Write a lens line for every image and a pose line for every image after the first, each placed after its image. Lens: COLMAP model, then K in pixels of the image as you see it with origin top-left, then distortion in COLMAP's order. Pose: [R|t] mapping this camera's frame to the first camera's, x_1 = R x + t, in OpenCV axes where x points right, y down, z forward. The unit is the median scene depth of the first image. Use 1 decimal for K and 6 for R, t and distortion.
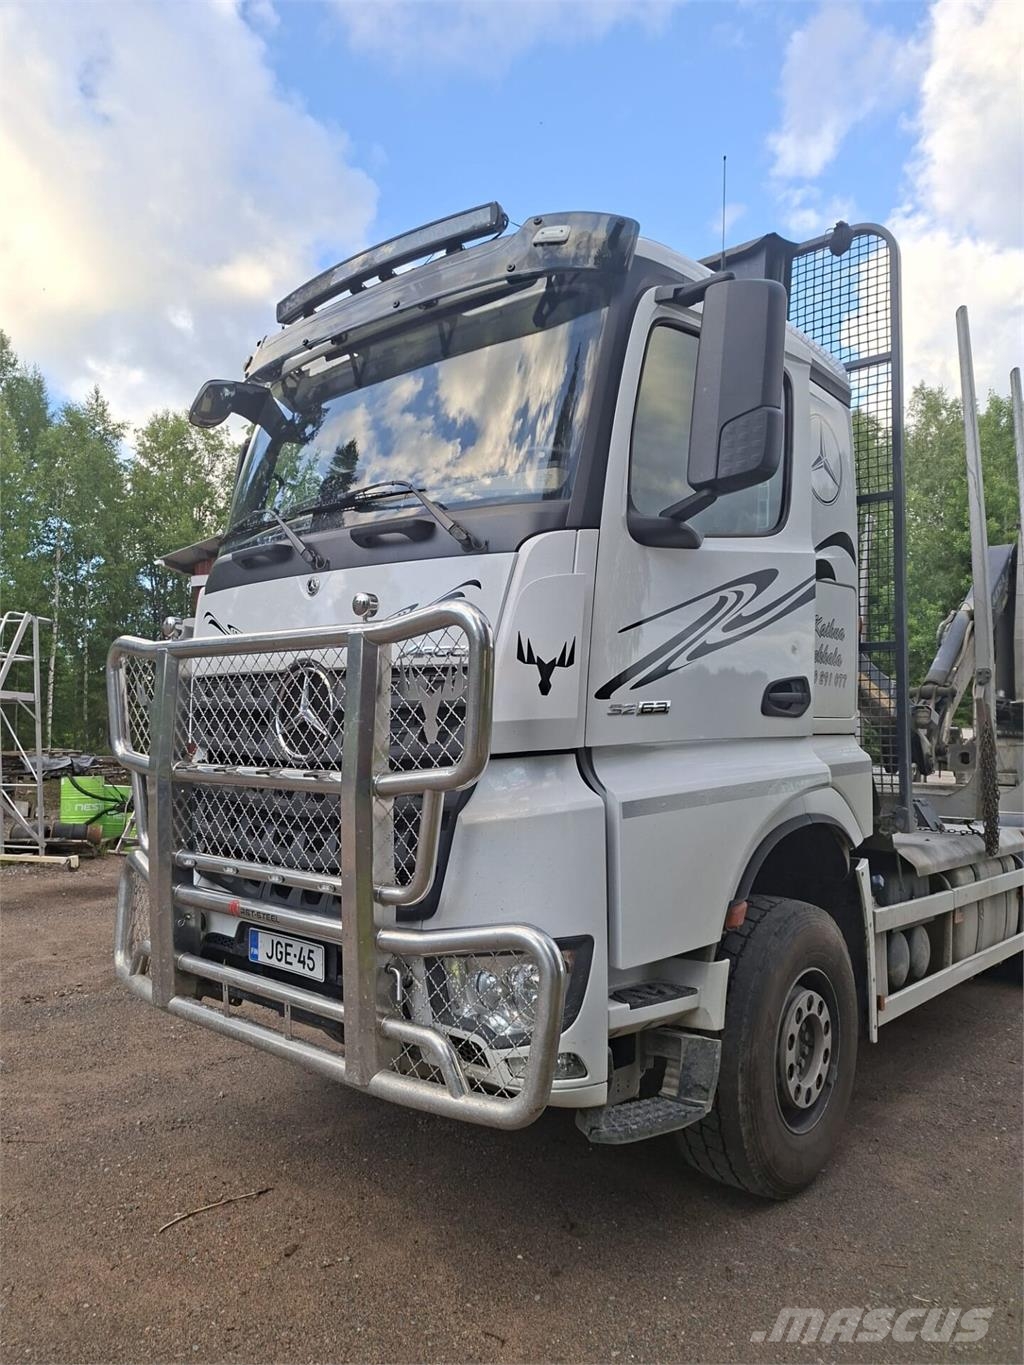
lens RADIAL K [[938.8, 0, 515.1], [0, 938.8, 680.2], [0, 0, 1]] dist [0.074130, -0.071712]
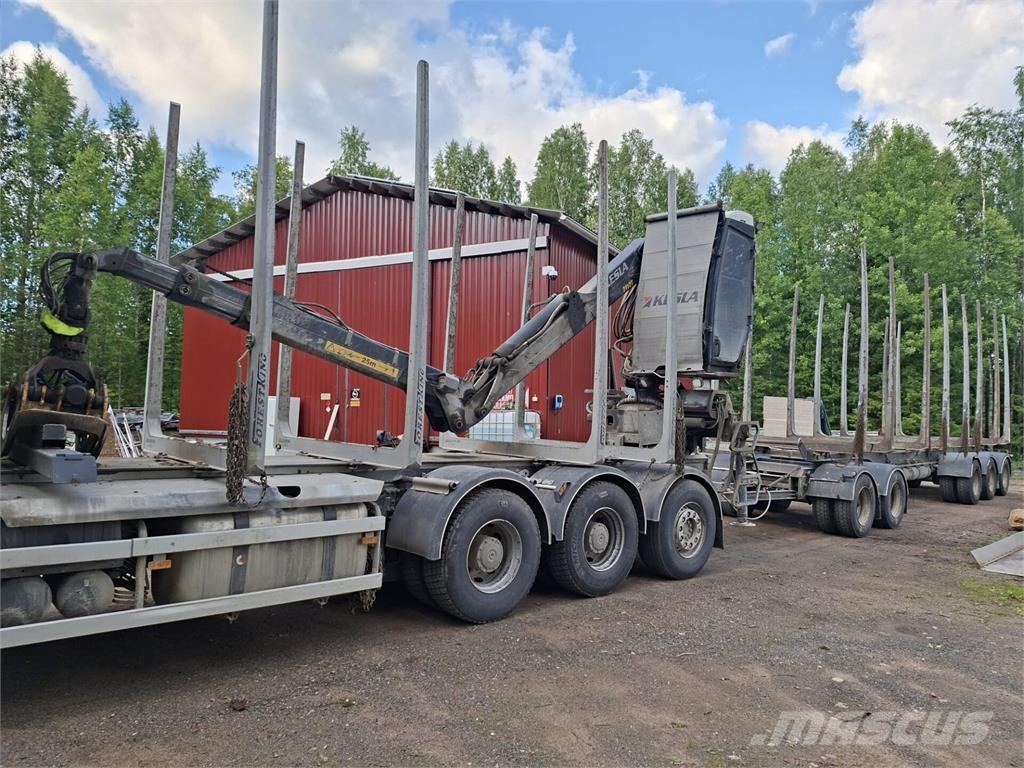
lens RADIAL K [[704.3, 0, 512.9], [0, 704.3, 380.2], [0, 0, 1]] dist [0.074130, -0.071712]
pose [[0.993831, 0.006008, -0.110740, 1.500448], [-0.002952, 0.999611, 0.027734, 0.030532], [0.110863, -0.027236, 0.993462, 0.397200]]
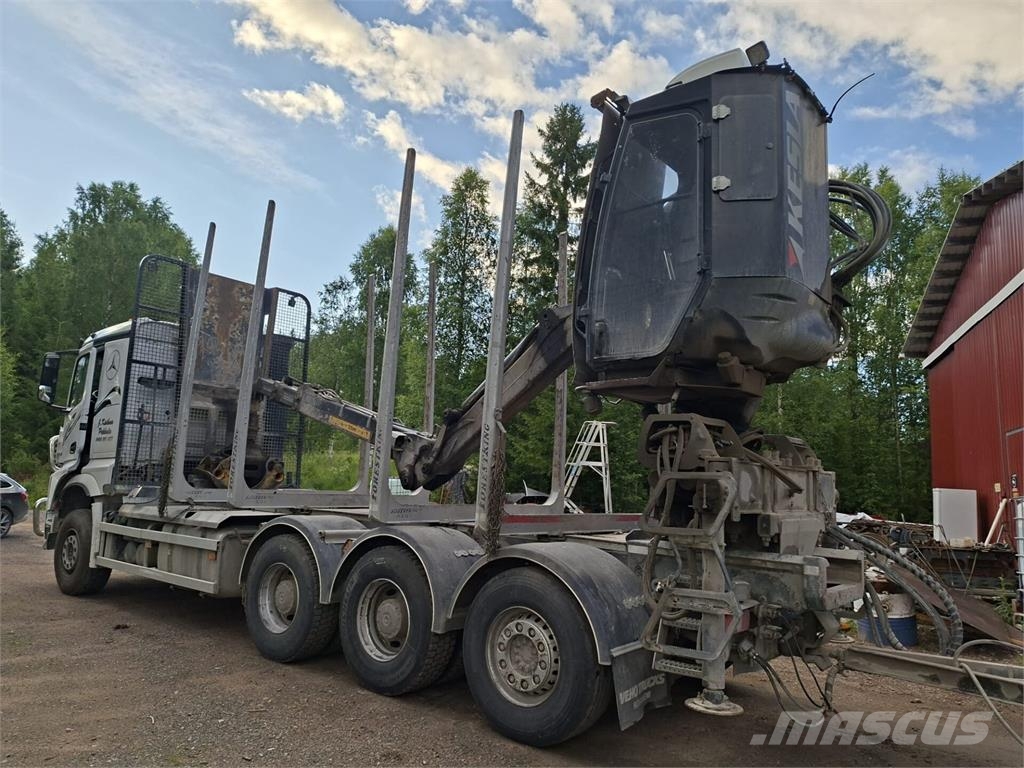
lens RADIAL K [[704.3, 0, 509.3], [0, 704.3, 388.8], [0, 0, 1]] dist [0.074130, -0.071712]
pose [[0.042541, -0.154978, -0.987002, 3.250983], [0.032620, 0.987585, -0.153664, 0.283789], [0.998562, -0.025659, 0.047068, 2.688620]]
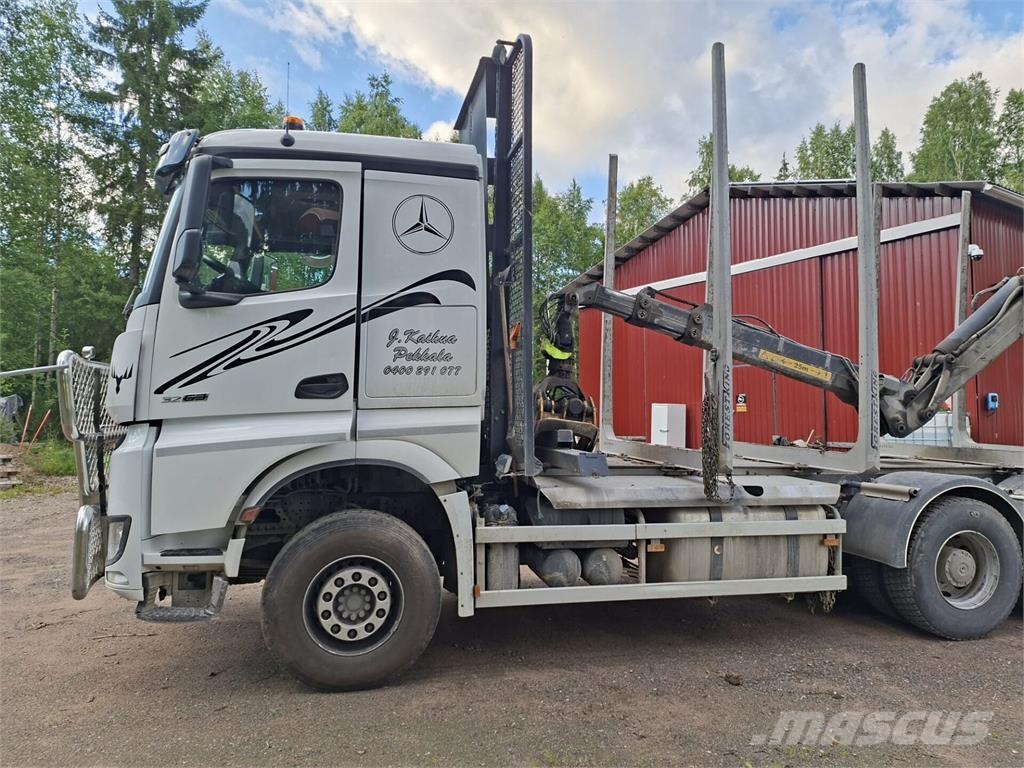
lens RADIAL K [[704.3, 0, 511.8], [0, 704.3, 375.9], [0, 0, 1]] dist [0.074130, -0.071712]
pose [[0.825127, -0.041839, -0.563396, 1.344388], [0.051293, 0.998683, 0.000956, 0.016760], [0.562614, -0.029687, 0.826186, 0.188542]]
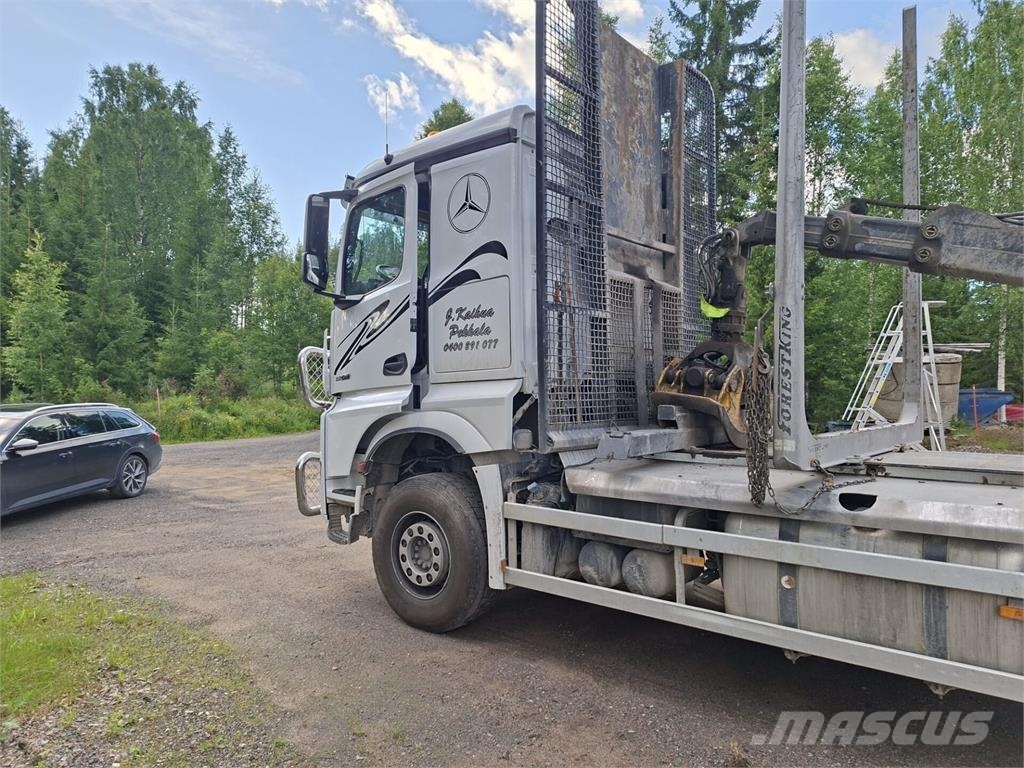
lens RADIAL K [[704.3, 0, 515.1], [0, 704.3, 381.2], [0, 0, 1]] dist [0.074130, -0.071712]
pose [[0.038703, -0.035288, -0.998627, 1.860365], [0.079272, 0.996335, -0.032135, 0.125464], [0.996101, -0.077919, 0.041359, 1.271163]]
